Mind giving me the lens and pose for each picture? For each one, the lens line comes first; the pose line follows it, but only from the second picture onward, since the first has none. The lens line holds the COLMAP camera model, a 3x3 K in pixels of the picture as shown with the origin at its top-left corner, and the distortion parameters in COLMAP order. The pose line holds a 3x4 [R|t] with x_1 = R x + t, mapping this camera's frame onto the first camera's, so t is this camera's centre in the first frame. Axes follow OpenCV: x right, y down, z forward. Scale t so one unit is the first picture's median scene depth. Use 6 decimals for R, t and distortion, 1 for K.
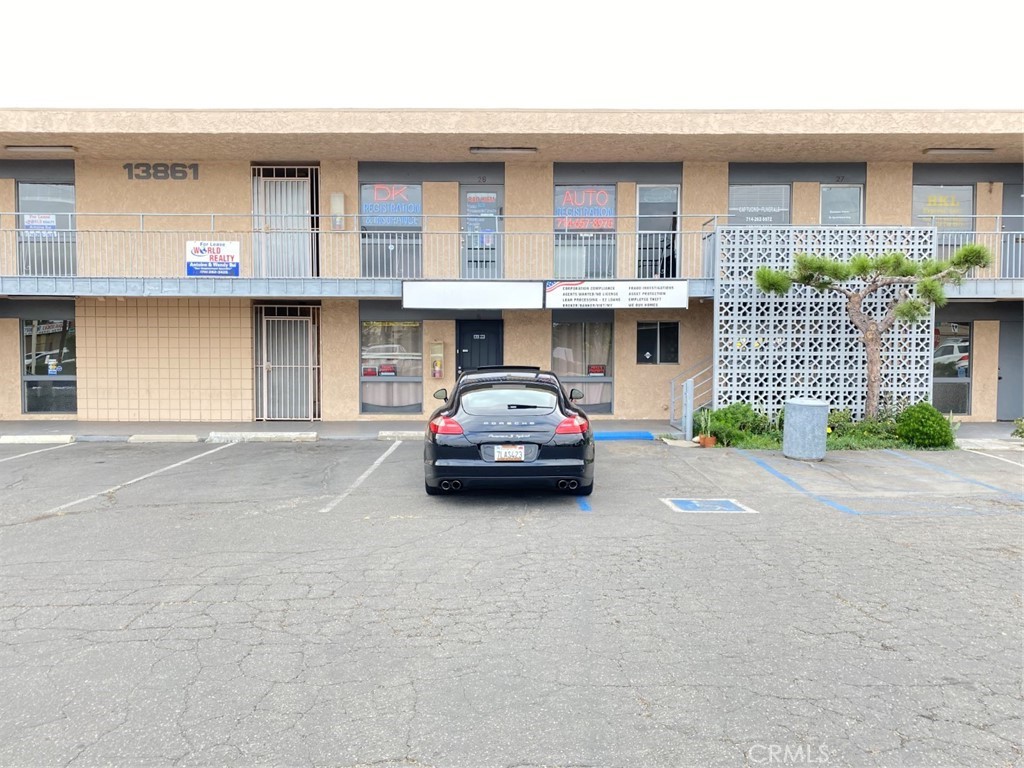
lens RADIAL K [[772.4, 0, 512.0], [0, 772.4, 384.0], [0, 0, 1]] dist [0.007260, -0.007160]
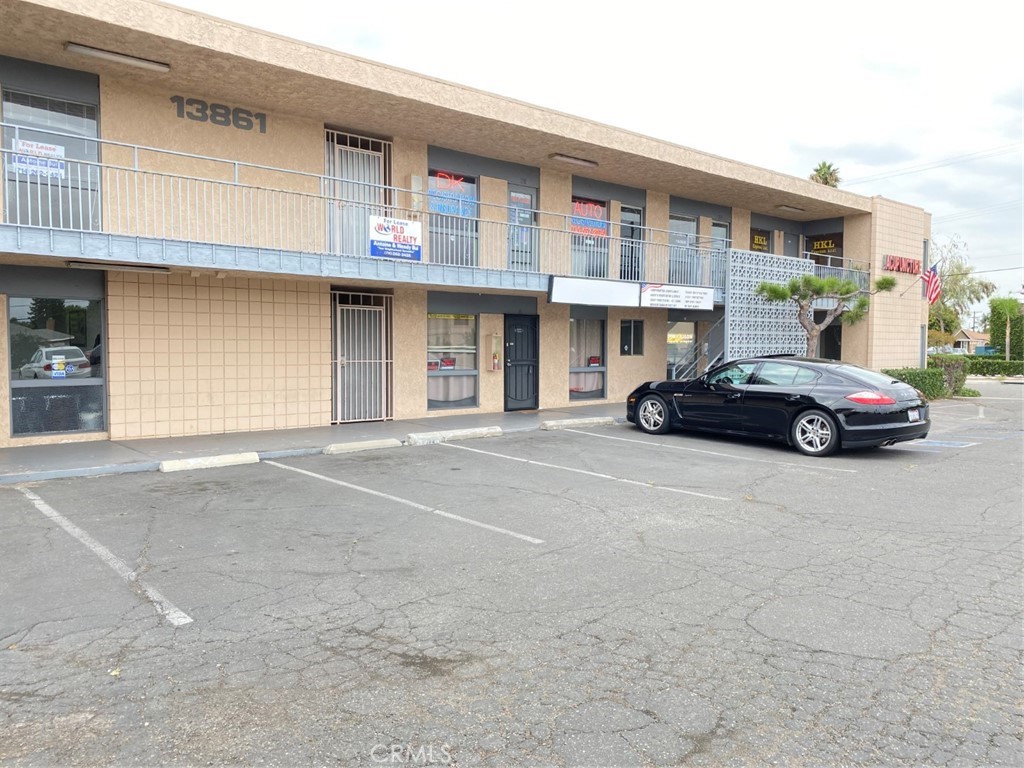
lens RADIAL K [[772.4, 0, 512.0], [0, 772.4, 384.0], [0, 0, 1]] dist [0.007260, -0.007160]
pose [[0.759886, -0.032349, 0.649251, -0.744777], [0.029025, 0.999453, 0.015827, -0.005824], [-0.649408, 0.006818, 0.760410, 0.213160]]
